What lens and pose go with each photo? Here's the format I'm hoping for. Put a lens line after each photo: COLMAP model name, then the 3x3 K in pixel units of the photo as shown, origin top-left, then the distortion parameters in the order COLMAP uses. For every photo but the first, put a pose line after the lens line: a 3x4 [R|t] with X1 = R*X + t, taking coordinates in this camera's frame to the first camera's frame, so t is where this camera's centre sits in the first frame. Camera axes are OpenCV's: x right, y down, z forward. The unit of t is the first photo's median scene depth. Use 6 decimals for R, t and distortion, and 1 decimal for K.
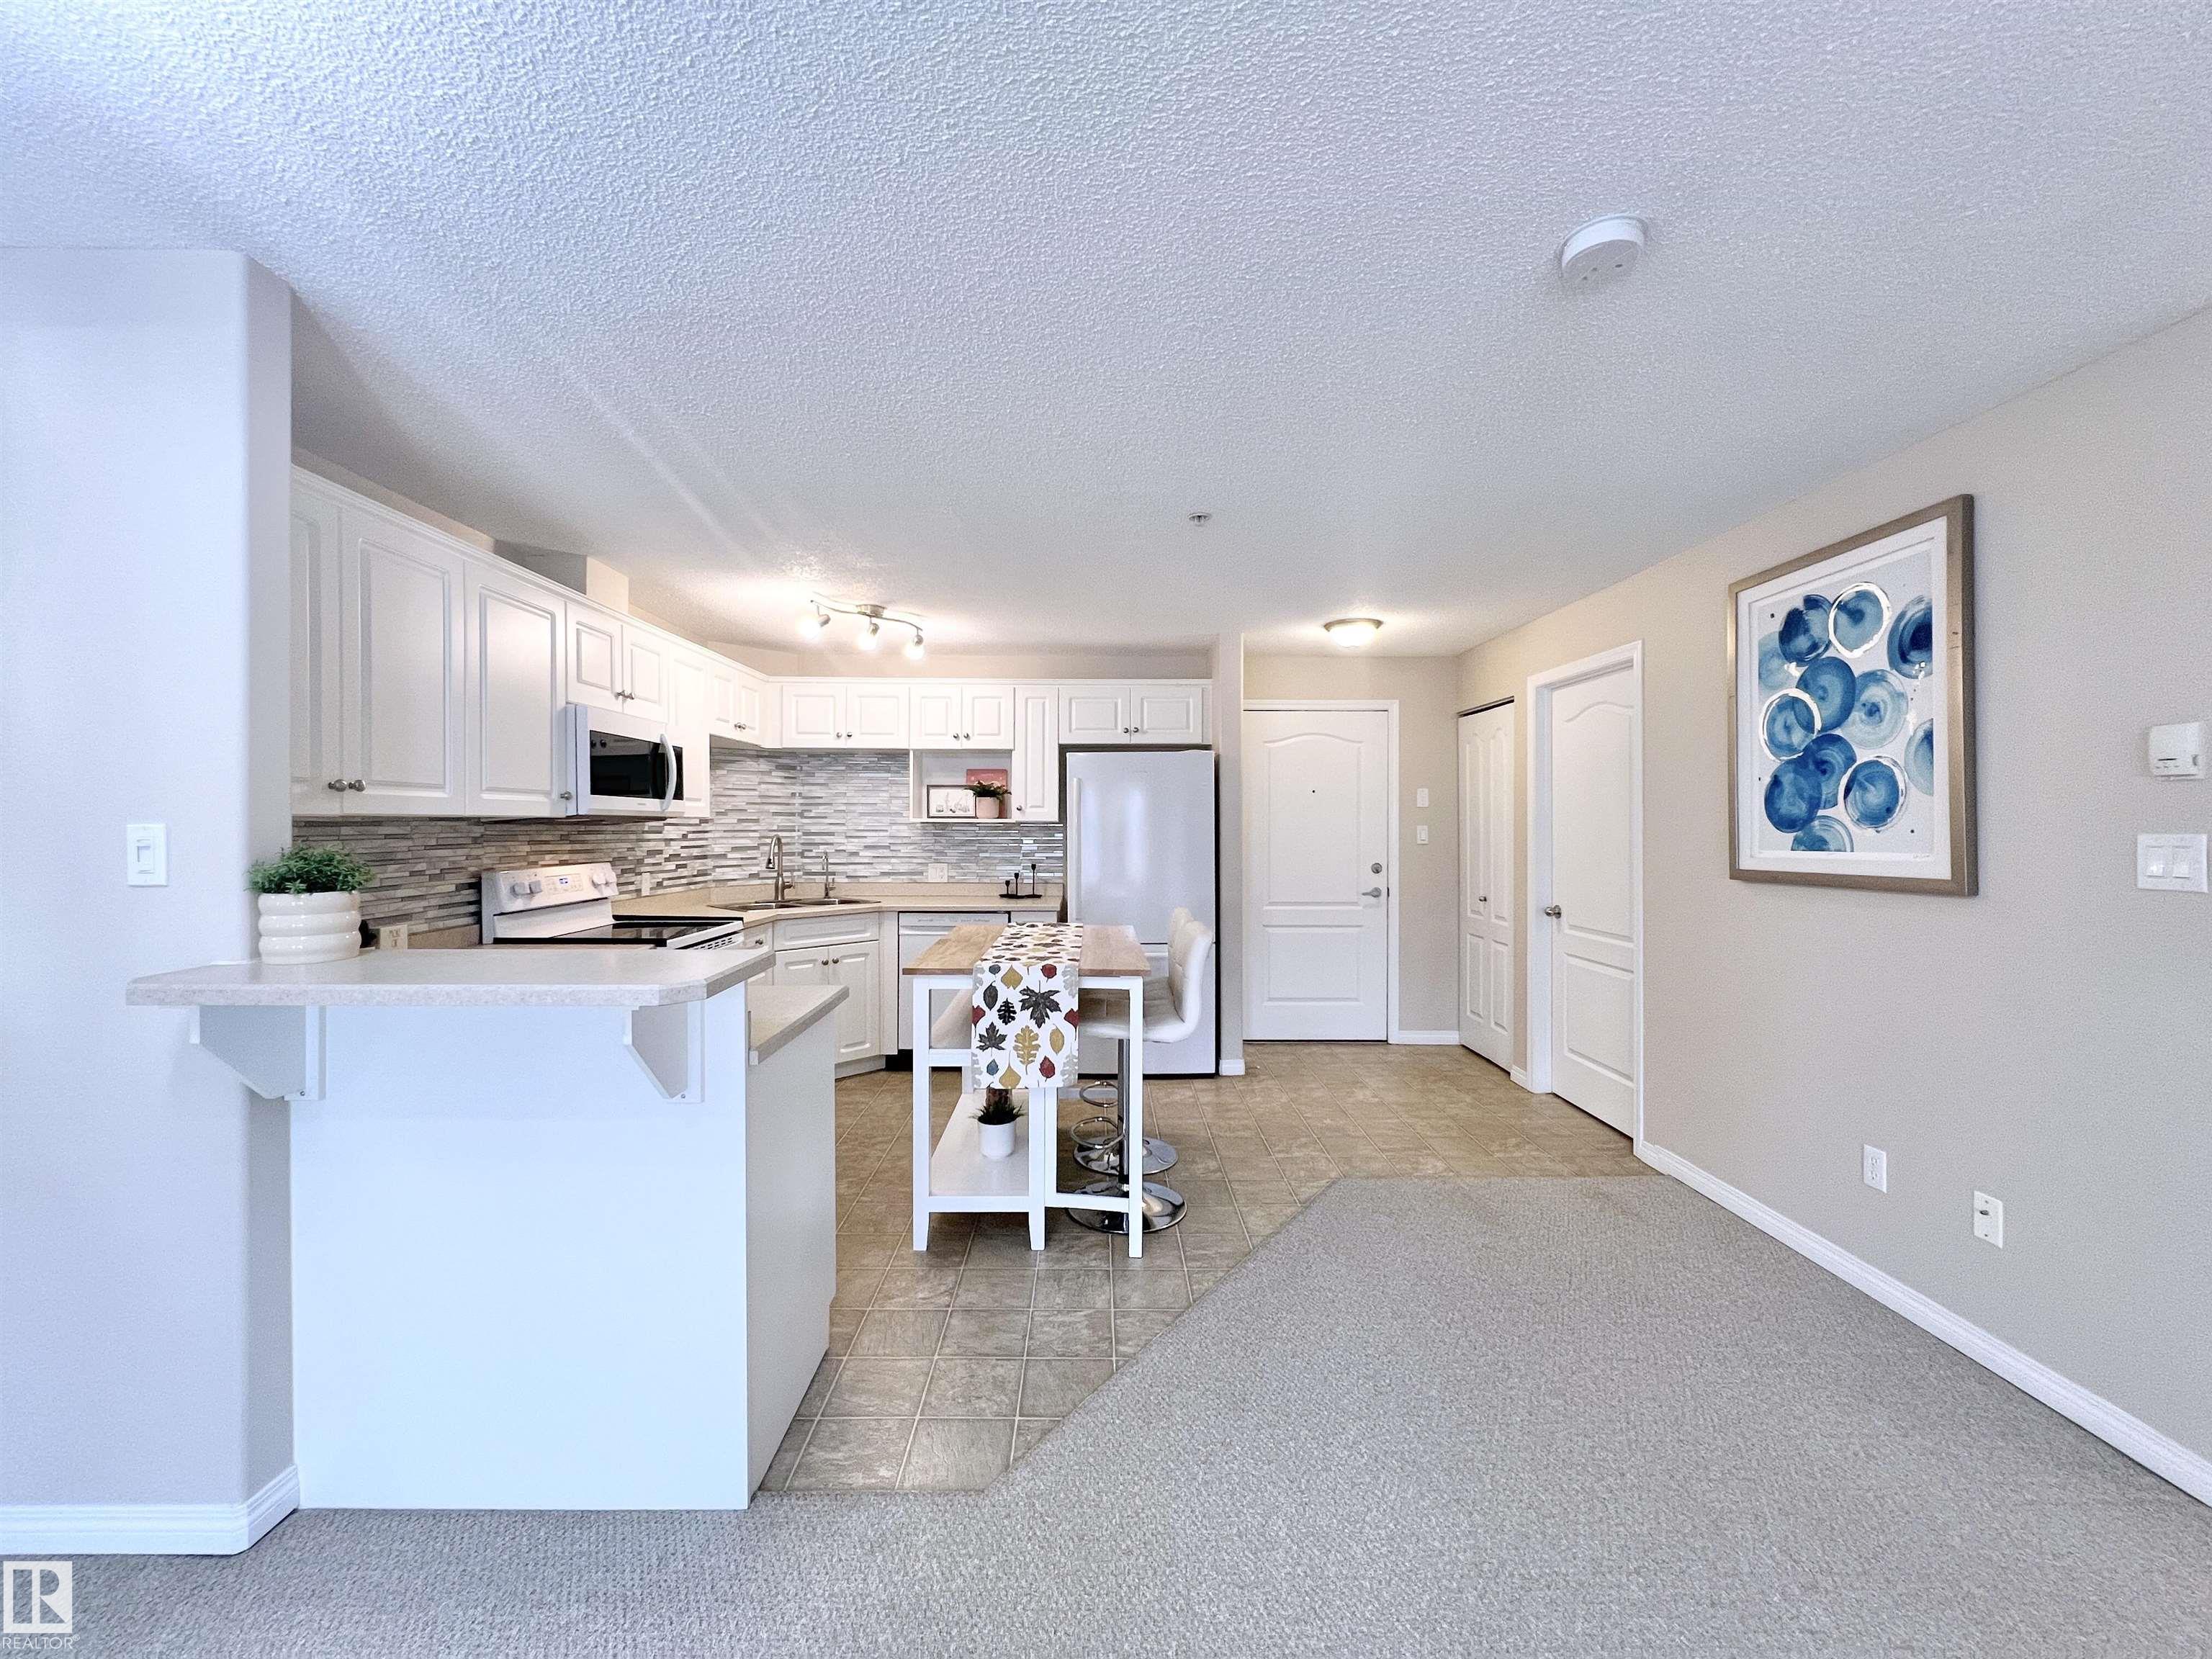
lens RADIAL K [[889.4, 0, 1097.0], [0, 889.4, 828.3], [0, 0, 1]] dist [-0.004009, 0.000152]
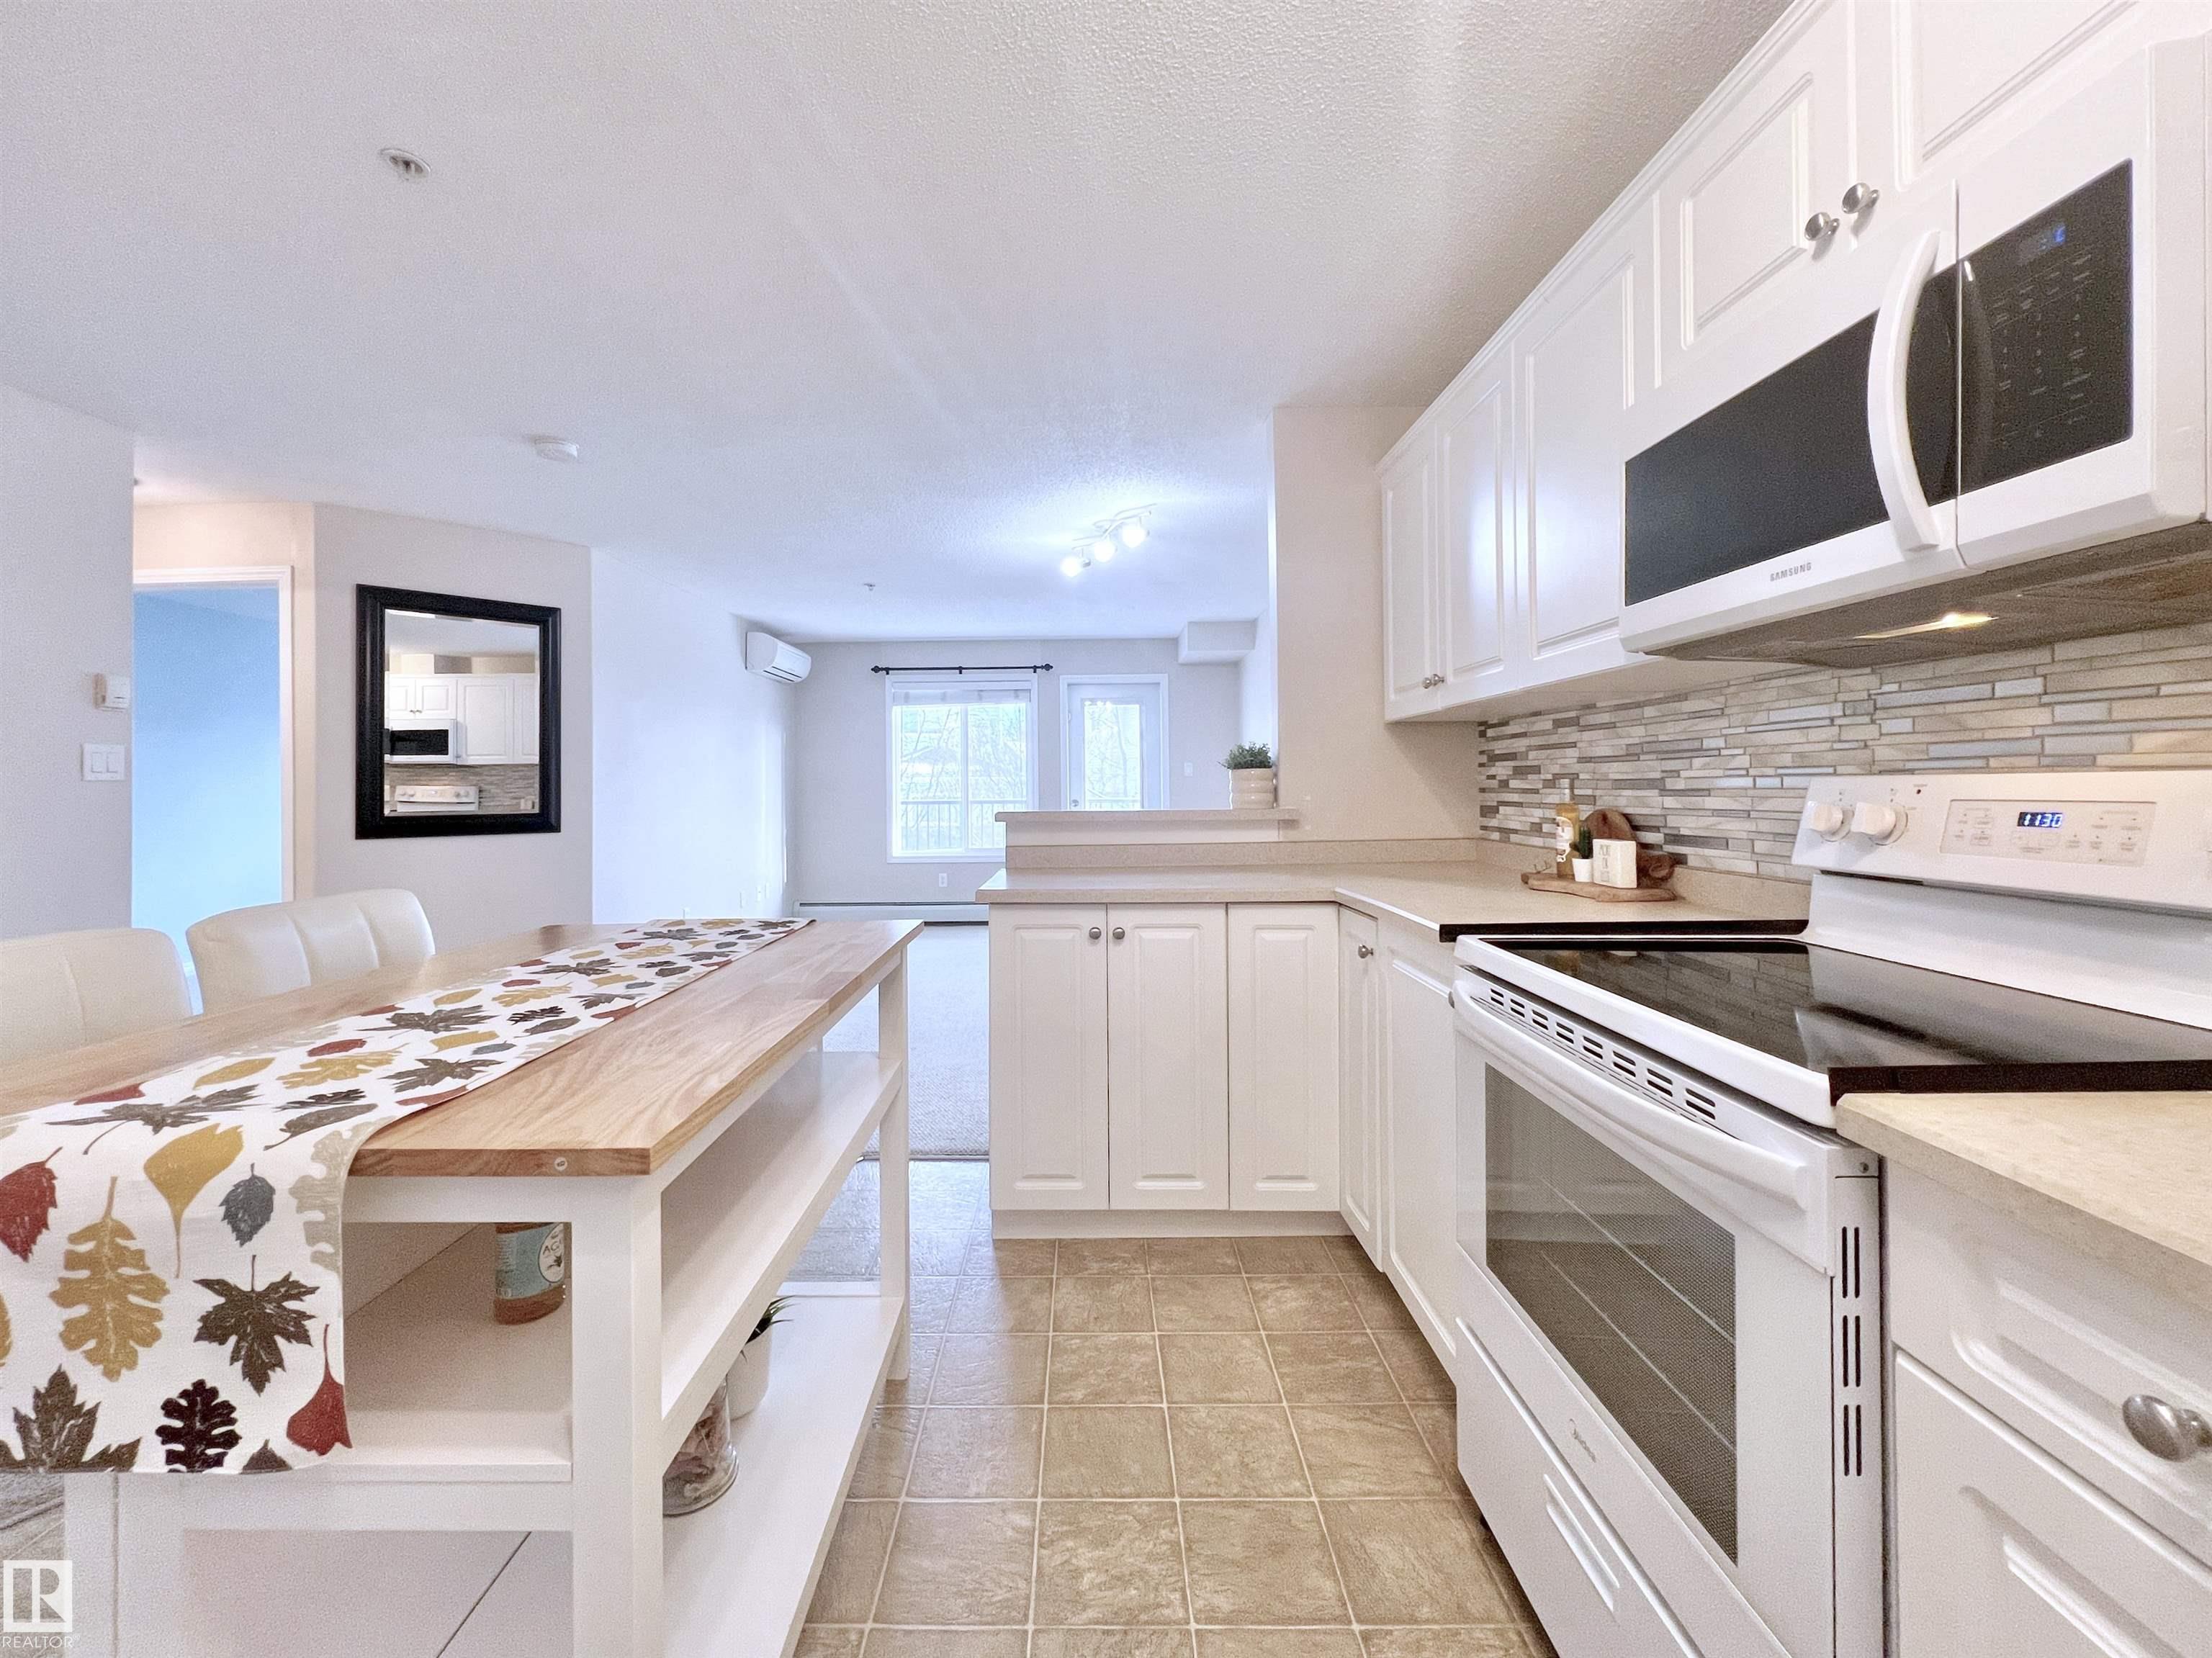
lens RADIAL K [[889.3, 0, 1073.4], [0, 889.3, 781.7], [0, 0, 1]] dist [-0.004009, 0.000152]
pose [[-0.999833, 0.007586, 0.016646, -0.278796], [0.007606, 0.999970, 0.001145, 0.044246], [-0.016637, 0.001272, -0.999861, 1.344074]]
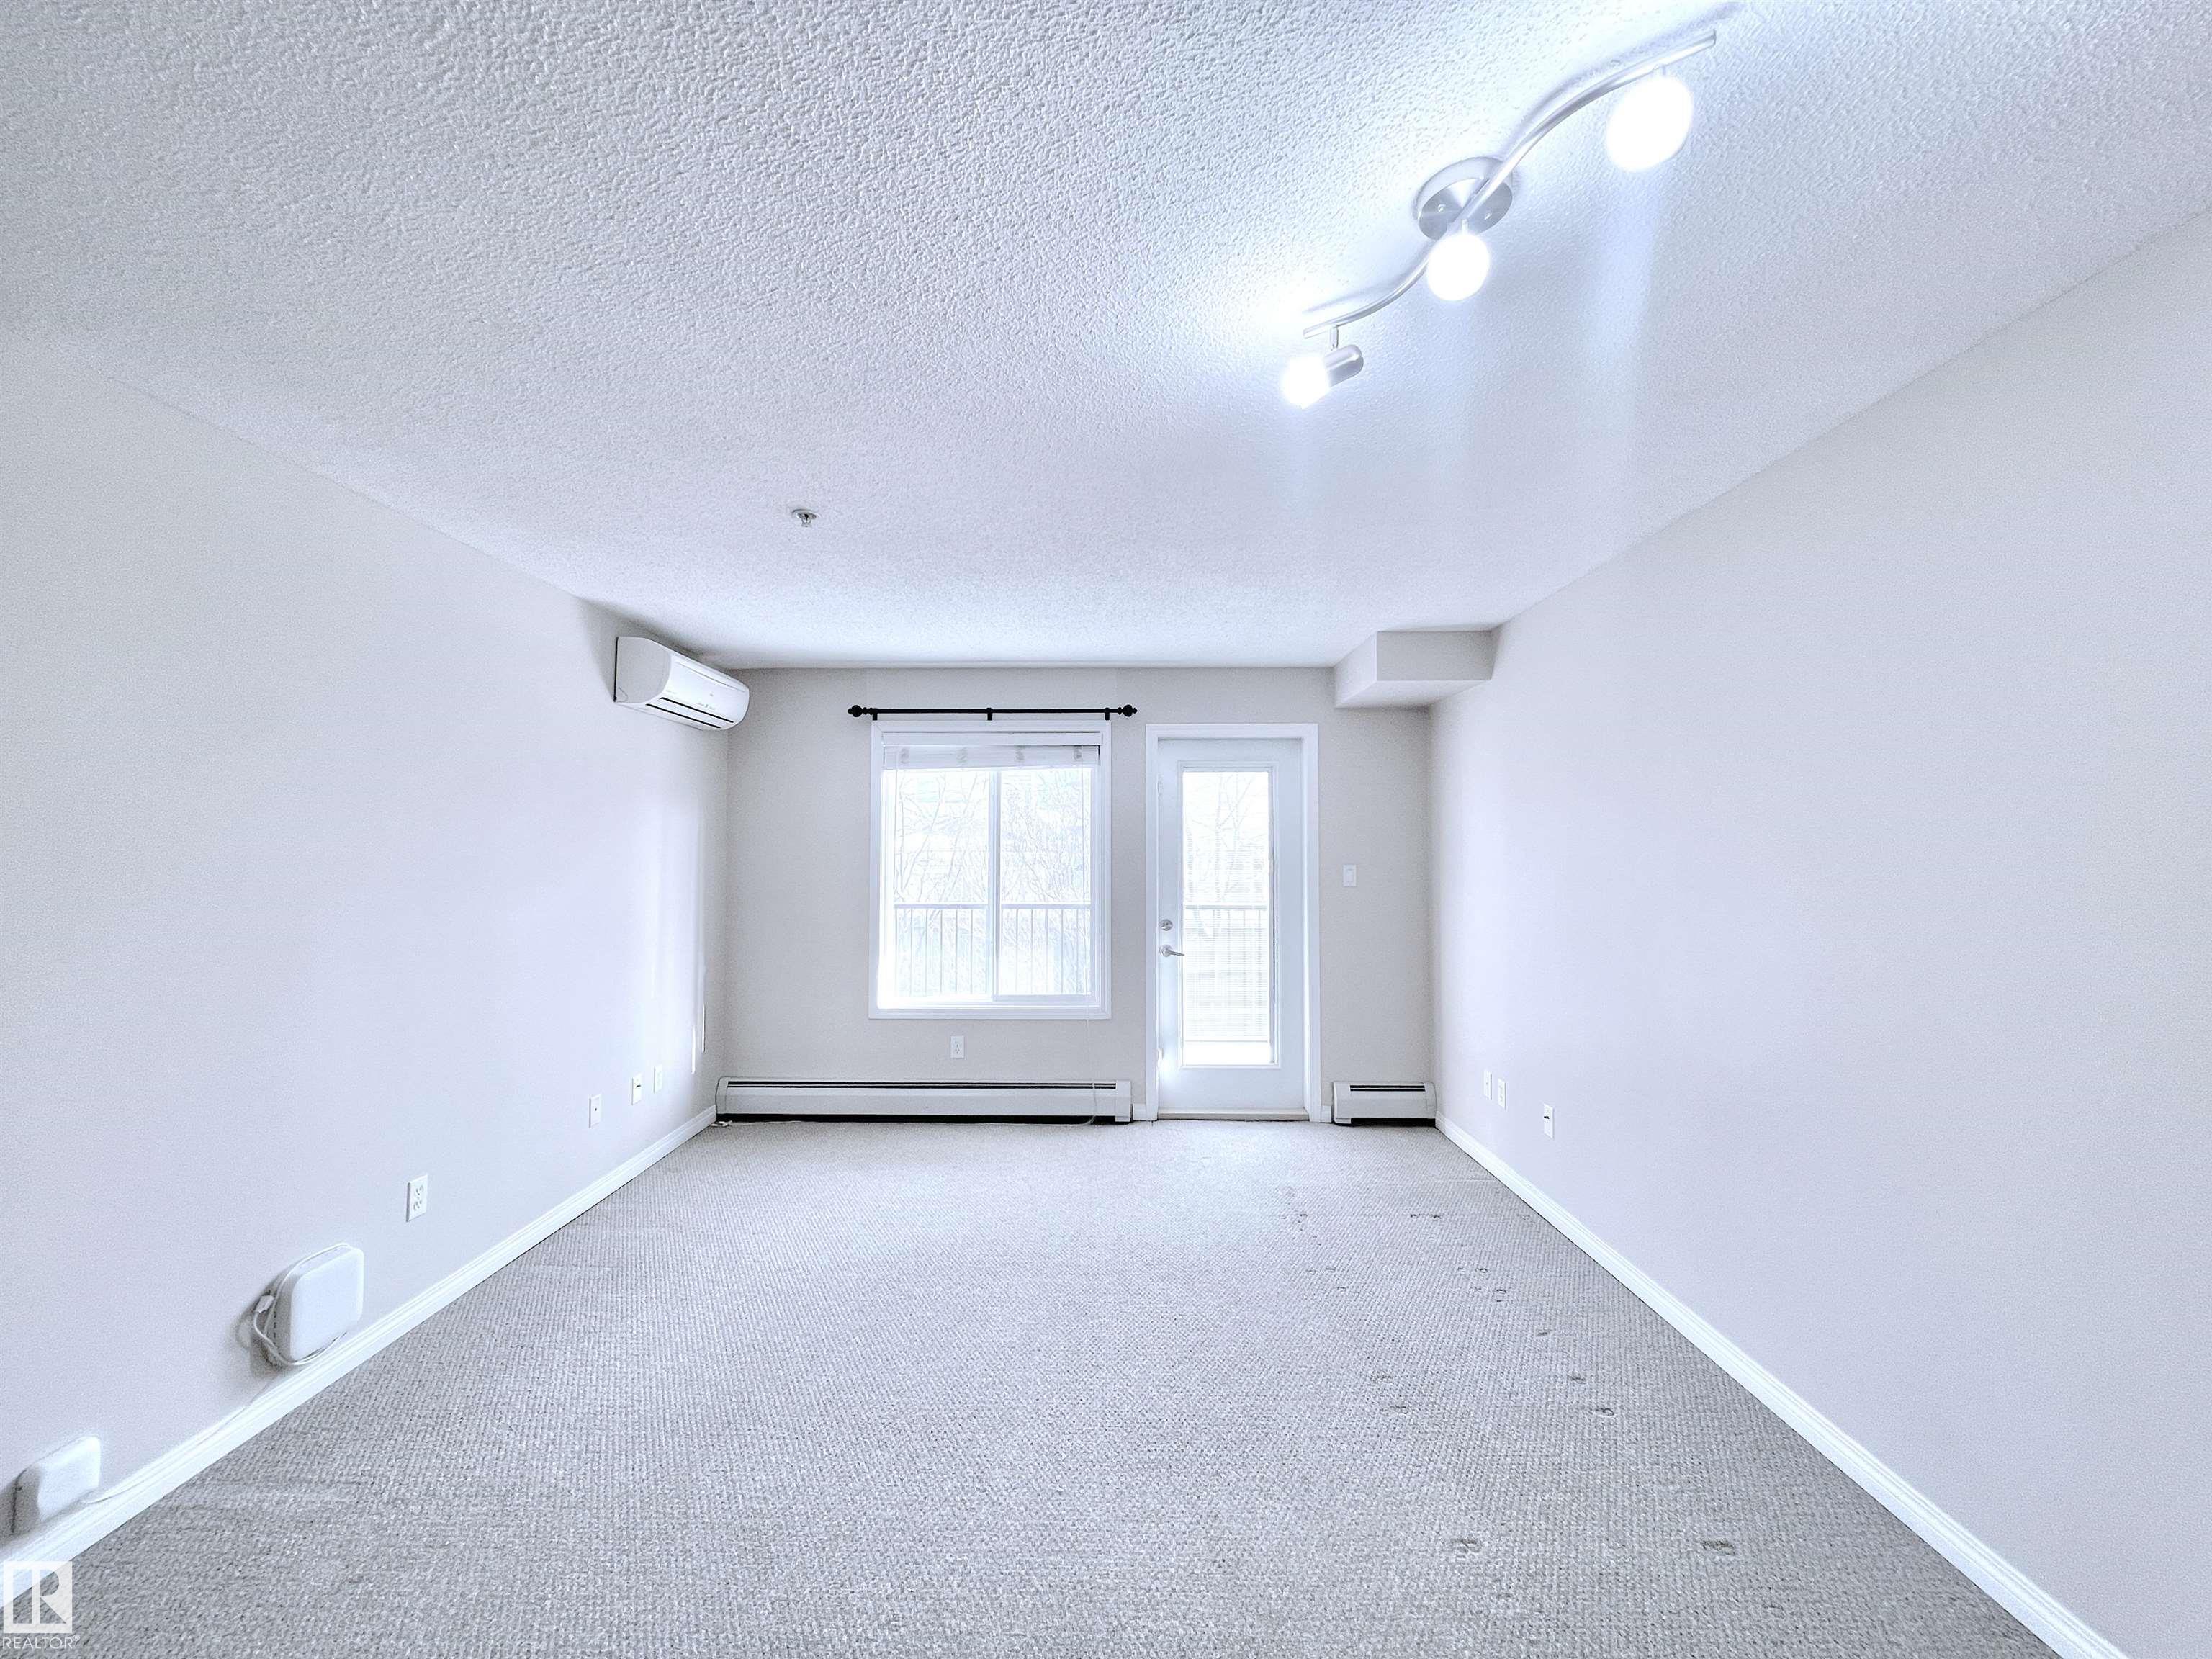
lens RADIAL K [[889.4, 0, 1093.6], [0, 889.4, 815.3], [0, 0, 1]] dist [-0.004009, 0.000152]
pose [[-0.999723, -0.001911, 0.023476, -0.160041], [-0.002856, 0.999183, -0.040308, -0.018833], [-0.023379, -0.040364, -0.998911, 0.518687]]
